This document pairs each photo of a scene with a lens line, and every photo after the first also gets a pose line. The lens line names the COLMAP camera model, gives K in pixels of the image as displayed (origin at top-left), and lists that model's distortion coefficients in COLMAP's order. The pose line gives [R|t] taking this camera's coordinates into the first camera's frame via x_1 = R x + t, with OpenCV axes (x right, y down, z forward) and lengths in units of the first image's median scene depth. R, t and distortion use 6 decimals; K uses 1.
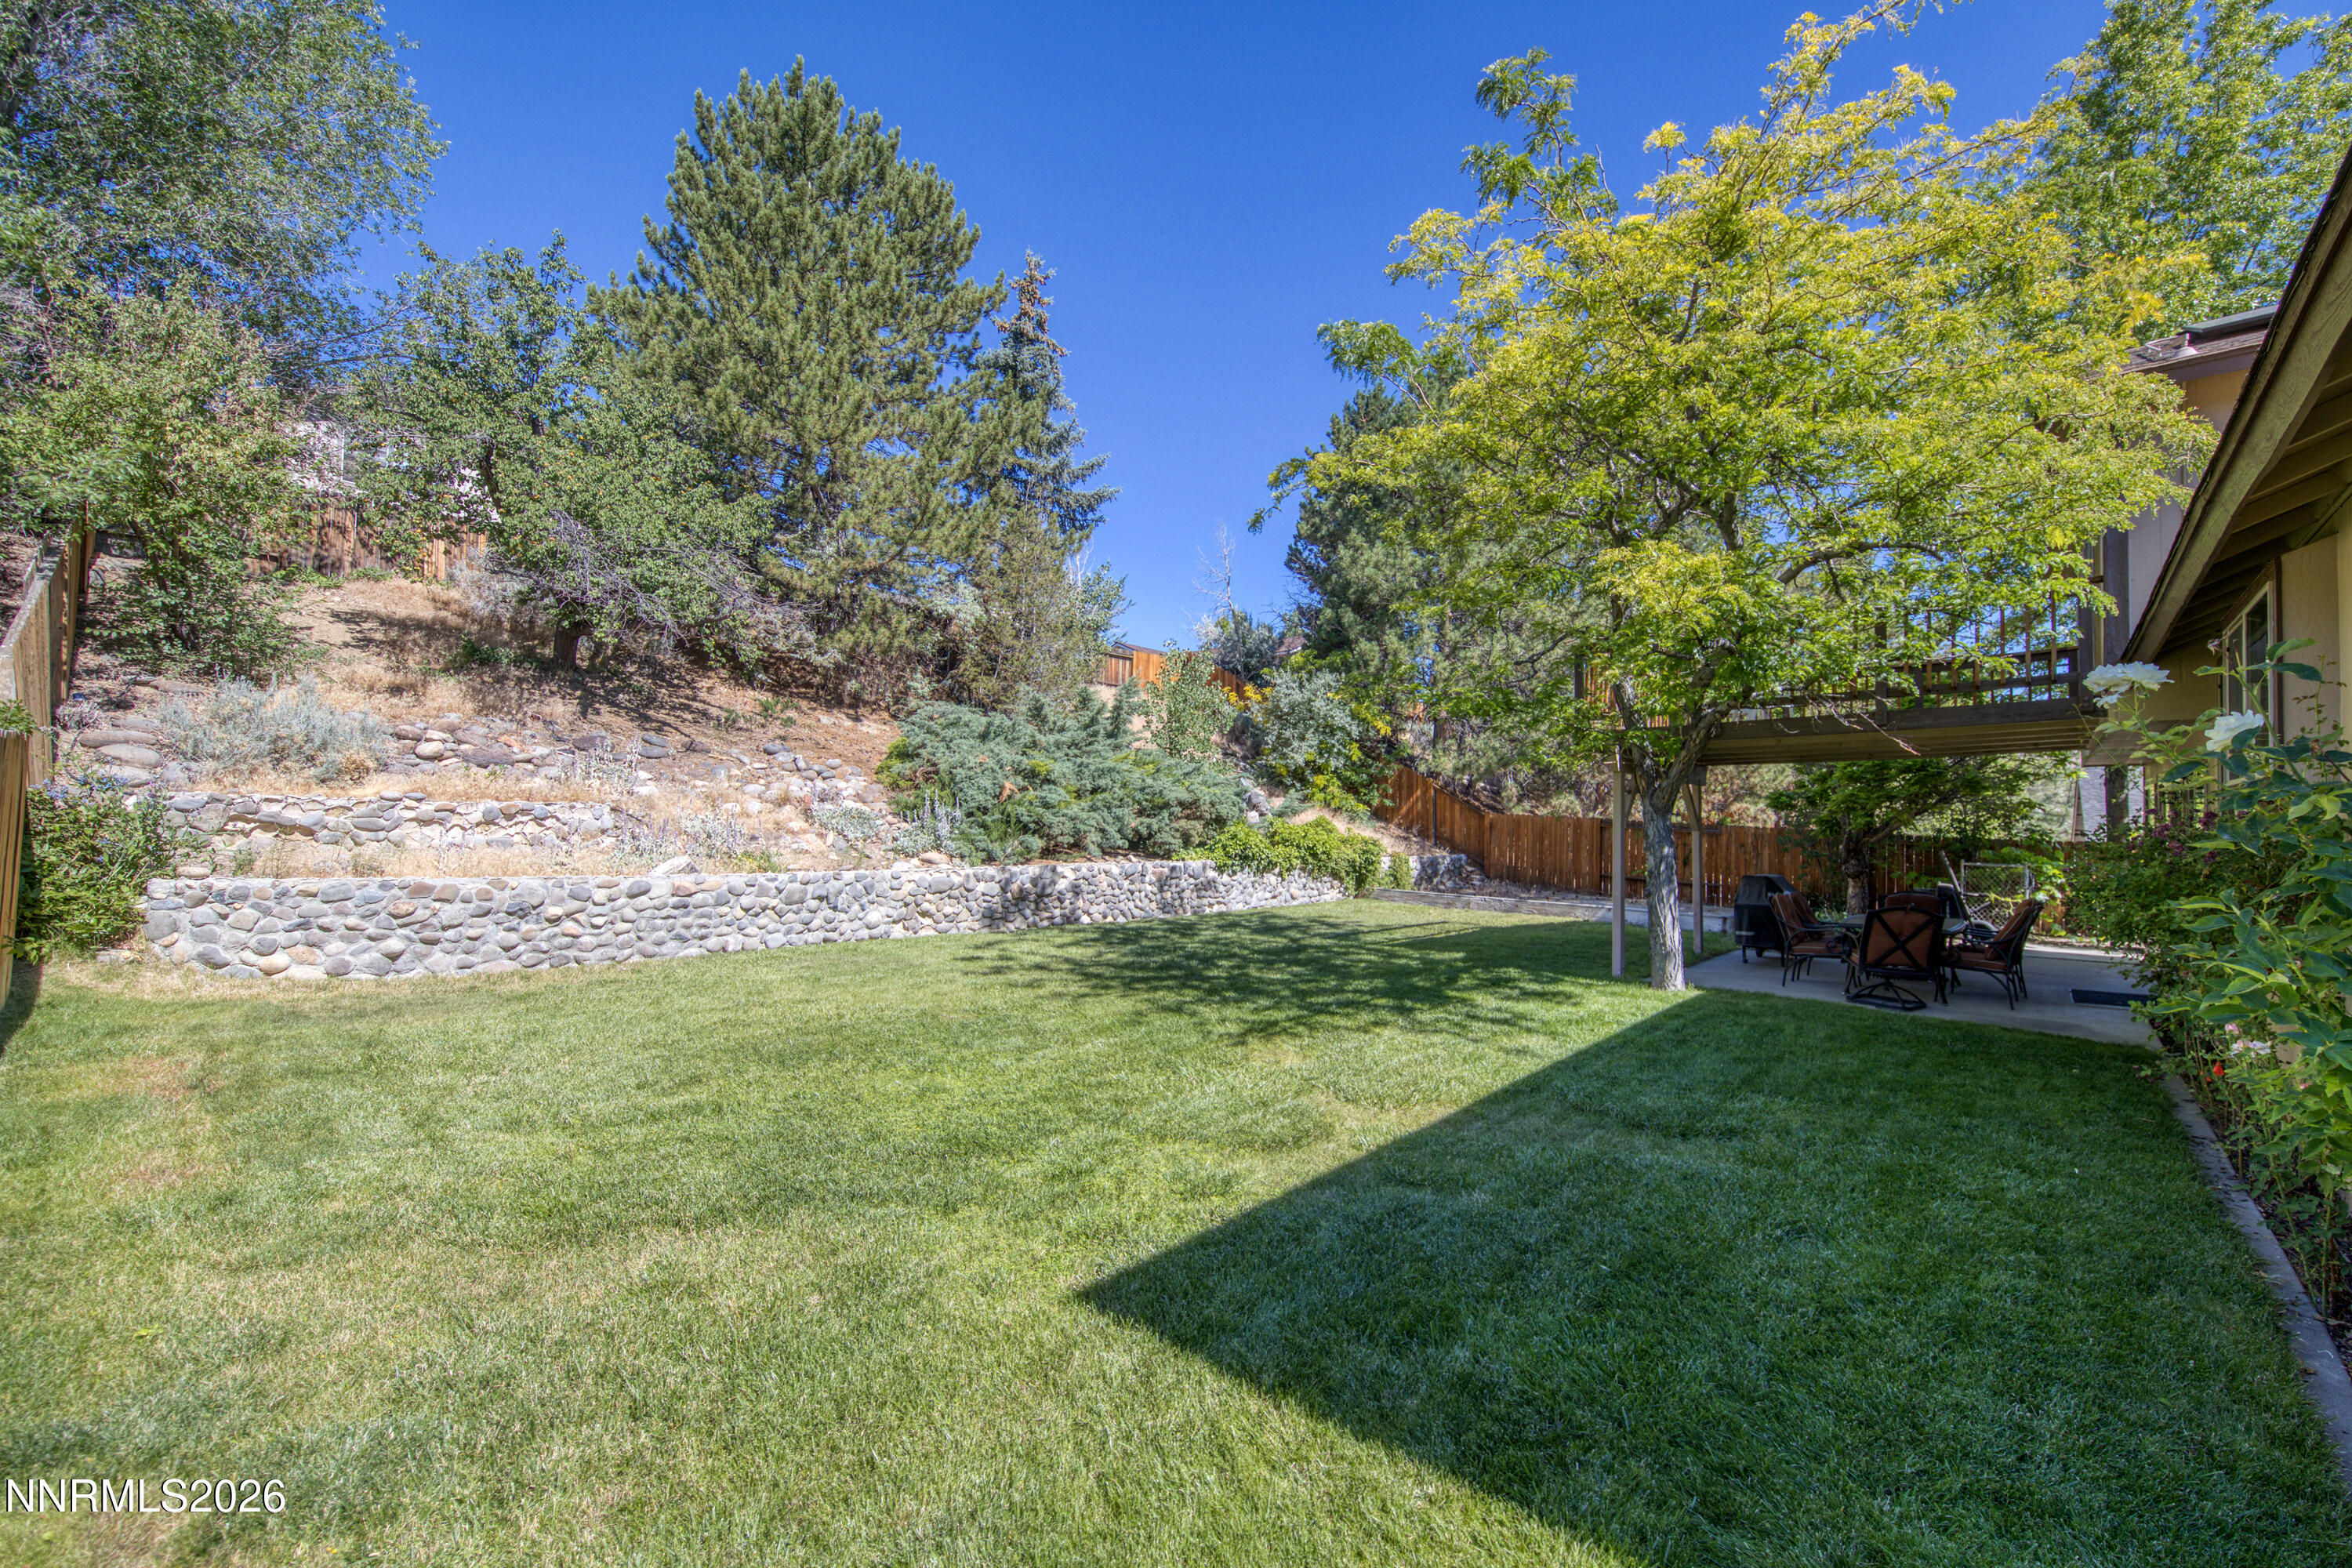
lens RADIAL K [[987.4, 0, 1175.6], [0, 987.4, 817.7], [0, 0, 1]] dist [0.015962, 0.000195]
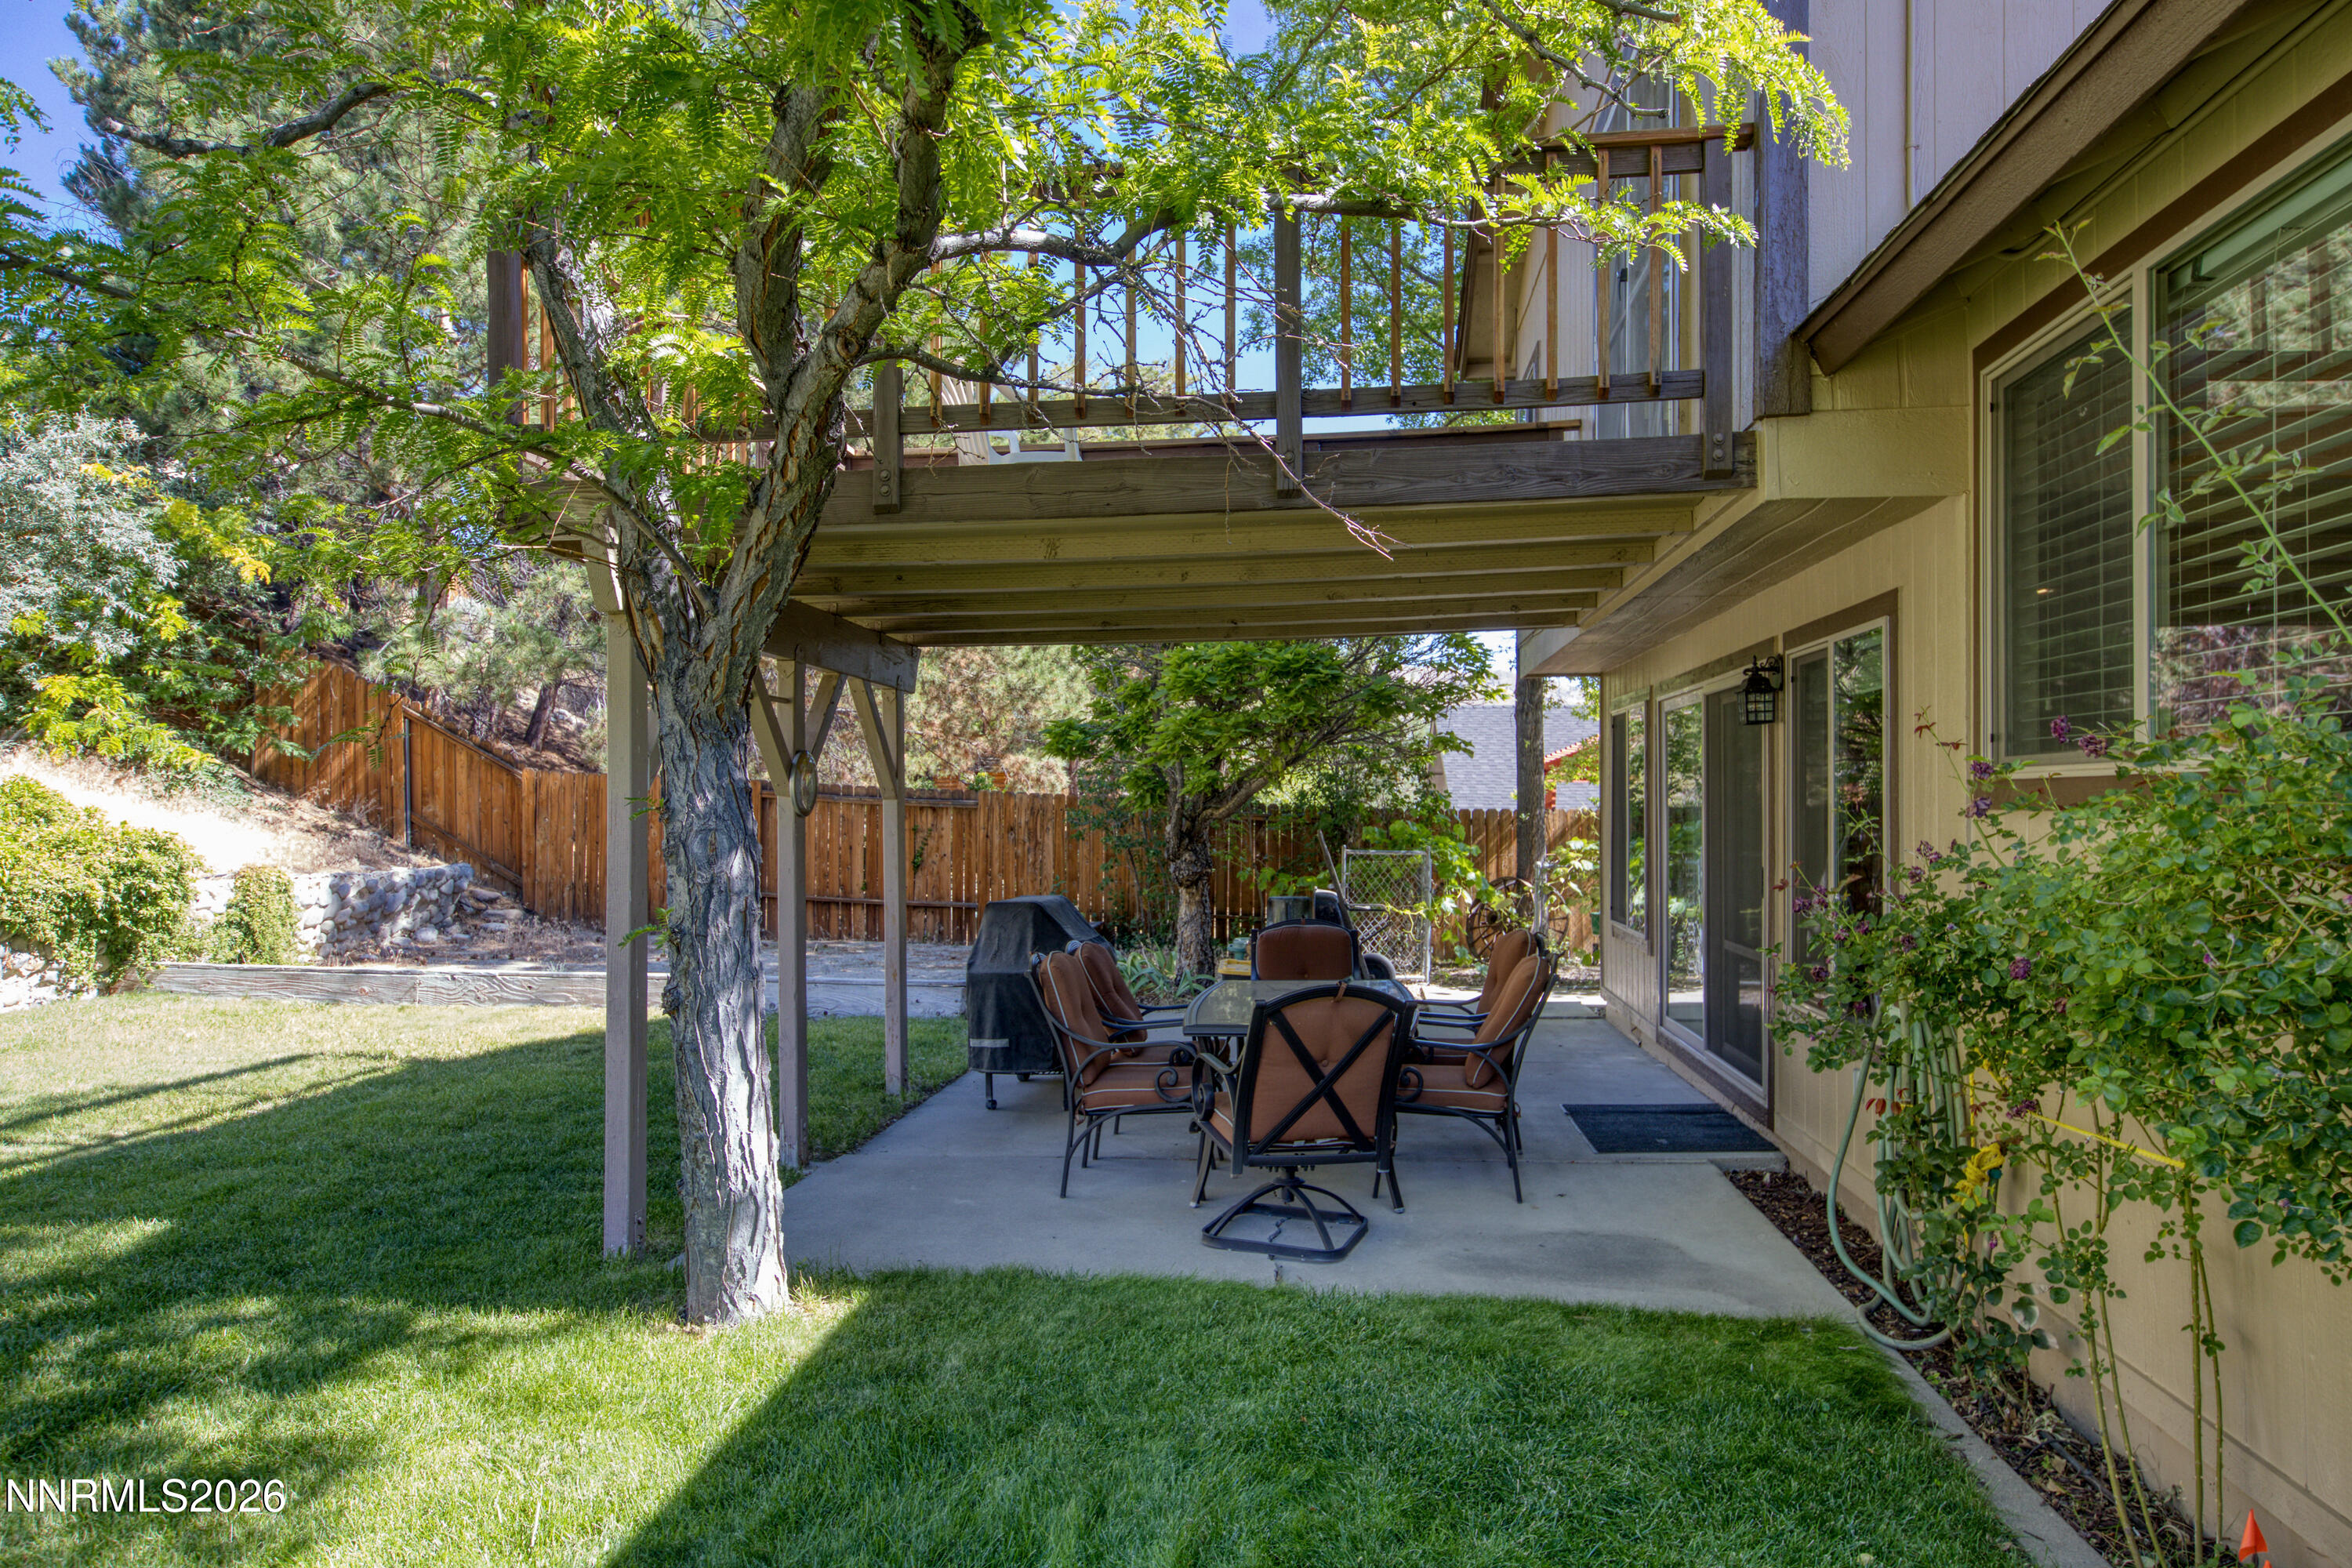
lens RADIAL K [[1496.0, 0, 1174.3], [0, 1496.0, 793.4], [0, 0, 1]] dist [0.000683, 0.000006]
pose [[0.821198, -0.011683, 0.570523, 0.195832], [0.011325, 0.999927, 0.004175, 0.007246], [-0.570530, 0.003033, 0.821271, 0.308633]]
